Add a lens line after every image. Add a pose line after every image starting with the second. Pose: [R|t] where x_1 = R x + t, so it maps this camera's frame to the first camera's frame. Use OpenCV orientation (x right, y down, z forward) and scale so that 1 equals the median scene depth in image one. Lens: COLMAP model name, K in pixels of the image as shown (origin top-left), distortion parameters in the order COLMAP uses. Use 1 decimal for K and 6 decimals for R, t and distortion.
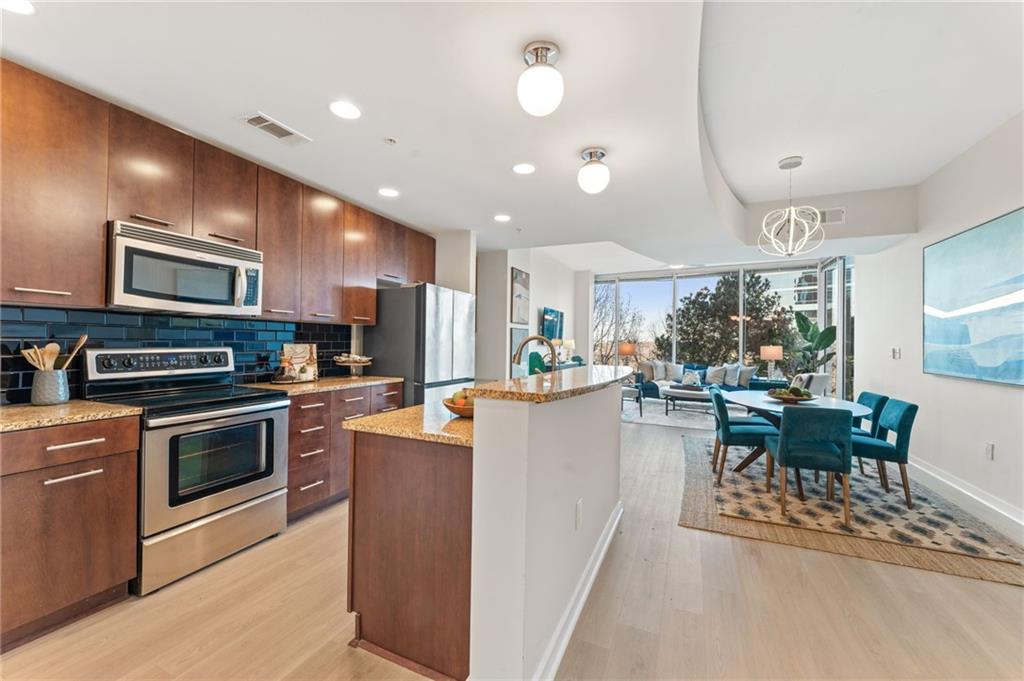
lens RADIAL K [[415.3, 0, 512.0], [0, 415.3, 340.5], [0, 0, 1]] dist [0.011782, -0.008298]
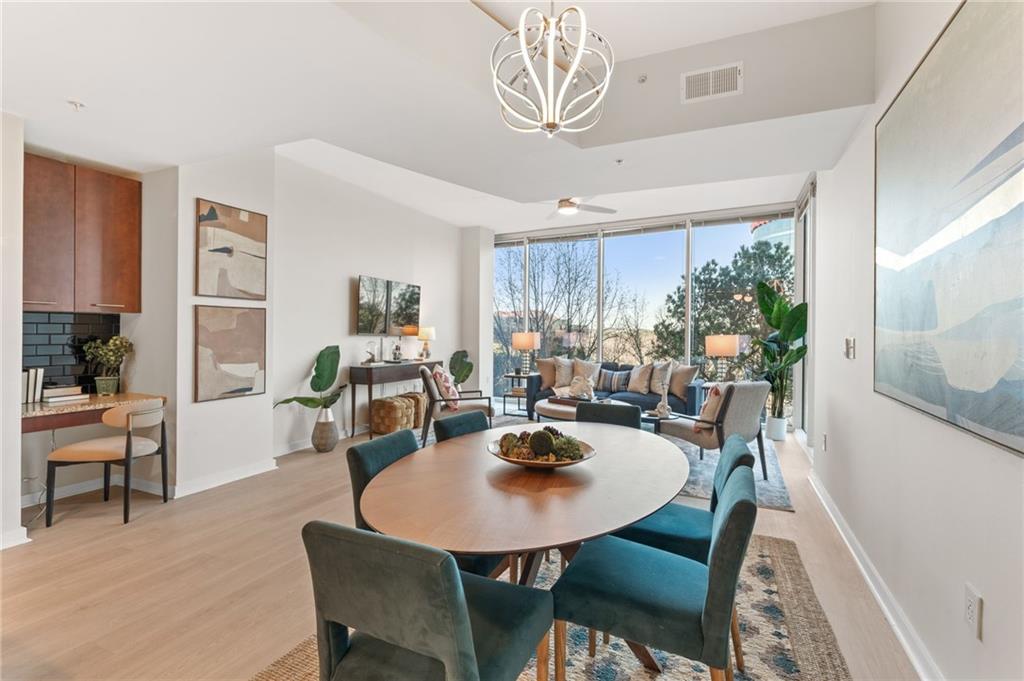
lens RADIAL K [[487.8, 0, 512.0], [0, 487.8, 340.5], [0, 0, 1]] dist [0.004011, 0.000660]
pose [[0.999919, -0.003207, -0.012300, 0.260165], [0.003487, 0.999734, 0.022798, 0.002666], [0.012224, -0.022839, 0.999664, 0.196302]]
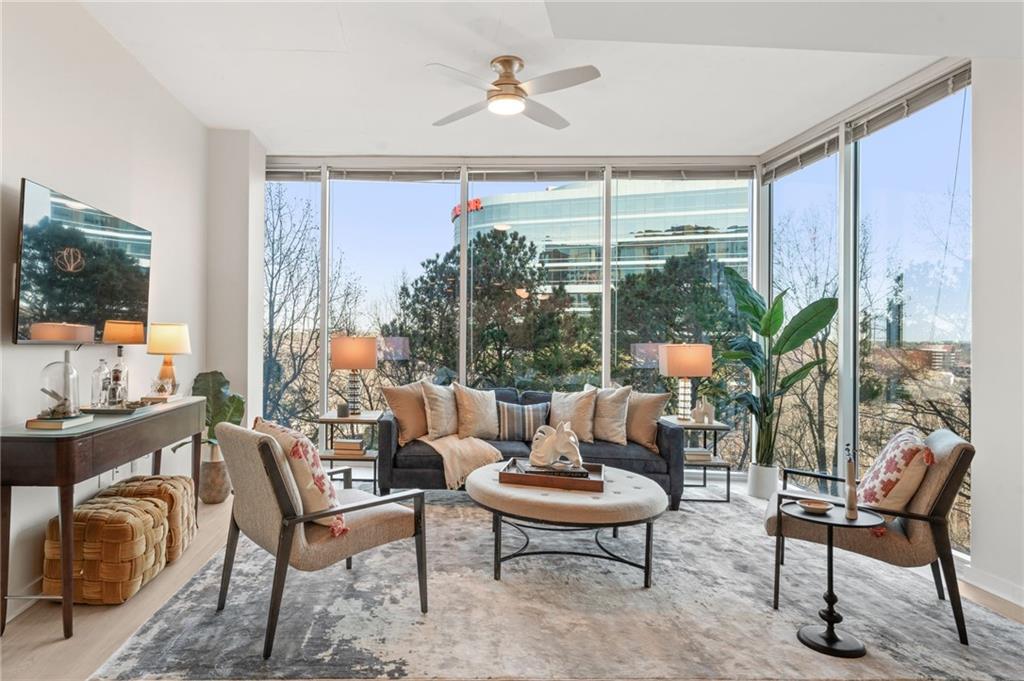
lens RADIAL K [[608.9, 0, 454.3], [0, 608.9, 340.9], [0, 0, 1]] dist [-0.003000, -0.000543]
pose [[0.891781, -0.001157, 0.452465, 0.110770], [-0.007483, 0.999822, 0.017306, 0.000962], [-0.452405, -0.018819, 0.891614, 0.475391]]
